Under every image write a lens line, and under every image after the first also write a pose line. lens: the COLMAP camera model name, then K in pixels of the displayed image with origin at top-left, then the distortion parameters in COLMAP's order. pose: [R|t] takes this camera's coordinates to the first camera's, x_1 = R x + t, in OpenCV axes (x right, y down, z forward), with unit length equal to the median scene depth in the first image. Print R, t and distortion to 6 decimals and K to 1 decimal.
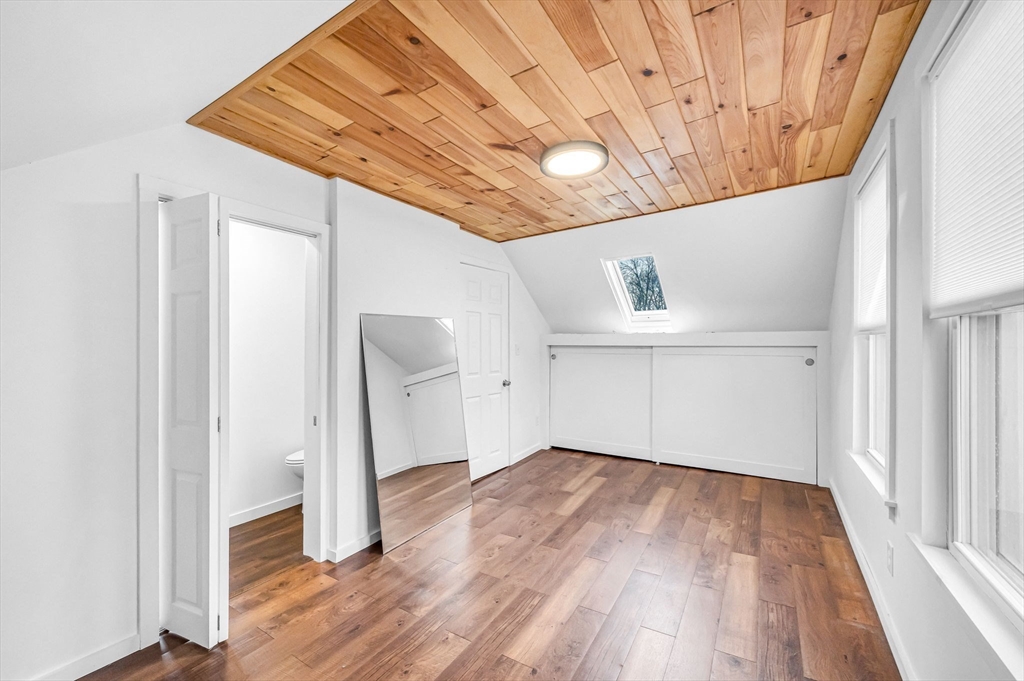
lens RADIAL K [[409.6, 0, 510.1], [0, 409.6, 343.5], [0, 0, 1]] dist [-0.000027, -0.000039]
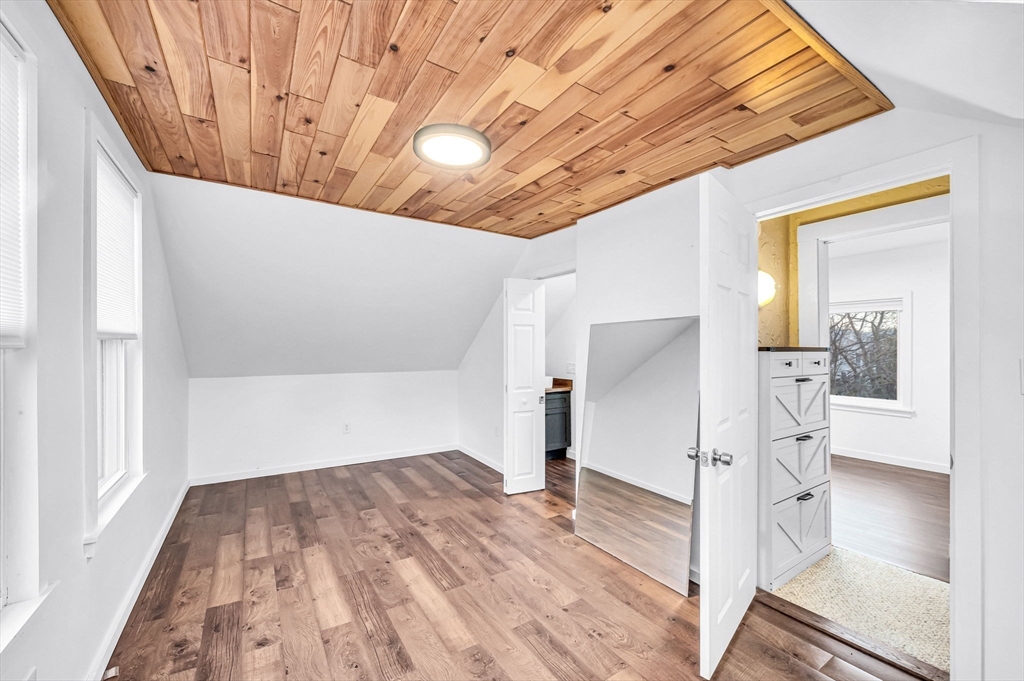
lens RADIAL K [[409.6, 0, 513.2], [0, 409.6, 343.8], [0, 0, 1]] dist [-0.000027, -0.000039]
pose [[-0.427428, 0.002452, -0.904046, 0.997136], [0.004860, 0.999988, 0.000414, -0.026391], [0.904036, -0.004217, -0.427435, 1.656798]]
